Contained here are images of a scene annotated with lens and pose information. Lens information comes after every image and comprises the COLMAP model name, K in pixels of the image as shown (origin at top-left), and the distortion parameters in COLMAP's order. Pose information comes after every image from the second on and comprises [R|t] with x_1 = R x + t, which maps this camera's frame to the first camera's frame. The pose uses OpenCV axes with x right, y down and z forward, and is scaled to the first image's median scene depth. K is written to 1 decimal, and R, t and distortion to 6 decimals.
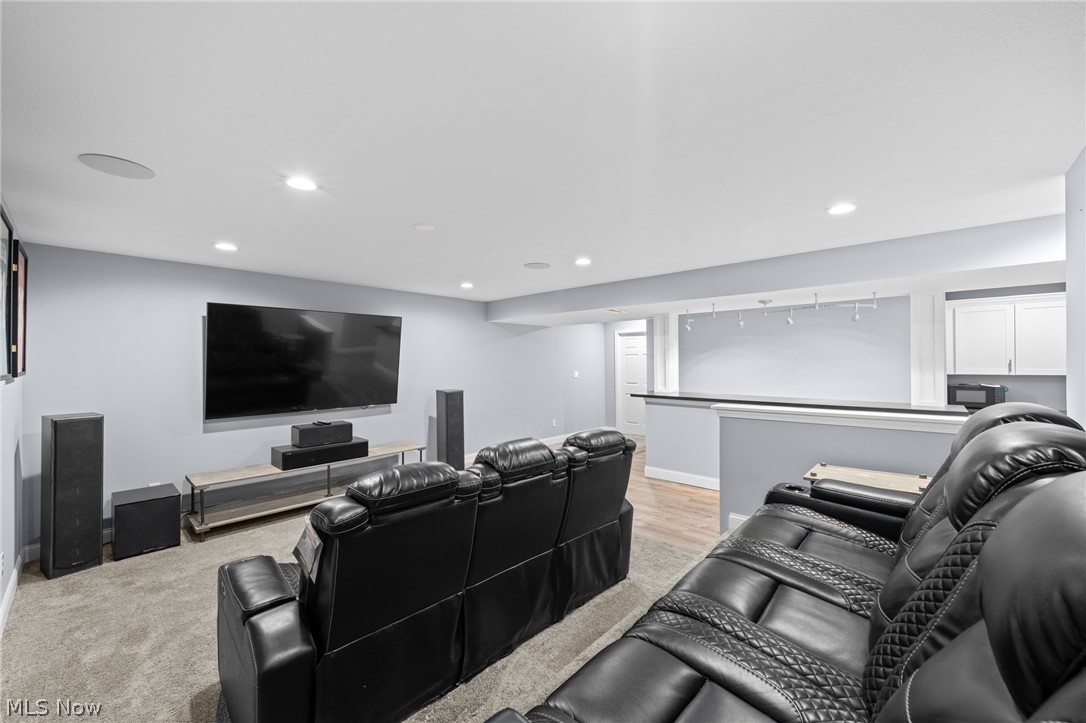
lens RADIAL K [[426.0, 0, 548.8], [0, 426.0, 361.1], [0, 0, 1]] dist [0.000364, 0.000236]
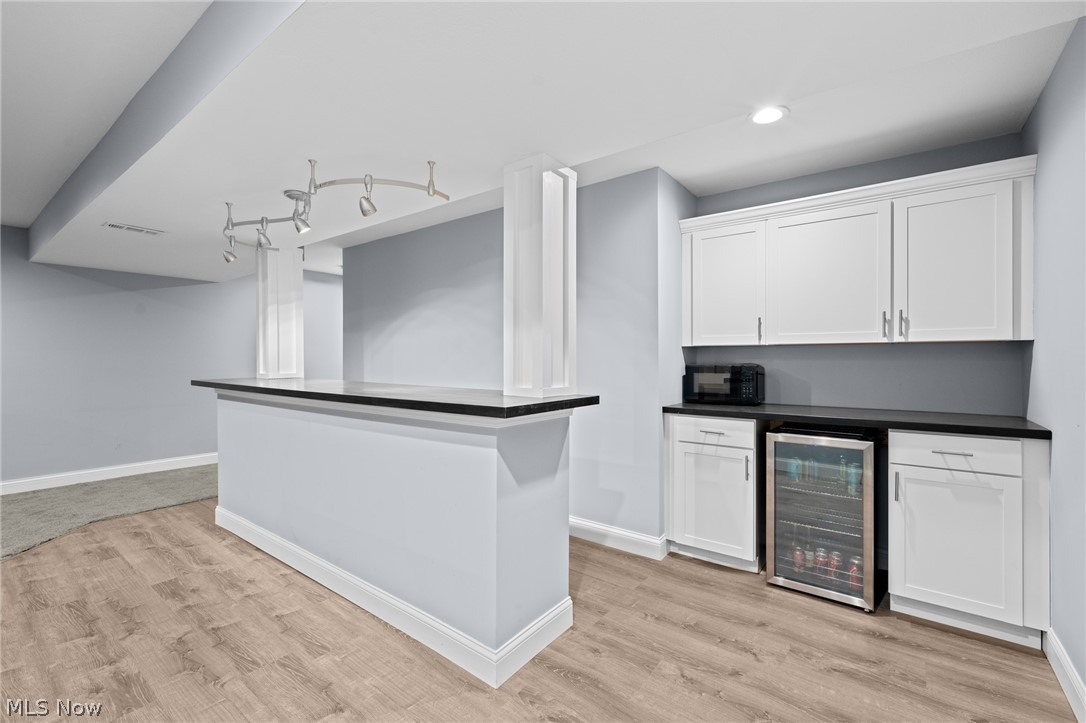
lens RADIAL K [[471.9, 0, 543.0], [0, 471.9, 361.5], [0, 0, 1]] dist [0.001245, 0.000539]
pose [[0.996374, 0.007396, 0.084757, 0.761305], [-0.007906, 0.999953, 0.005680, 0.054701], [-0.084711, -0.006330, 0.996385, 0.409823]]
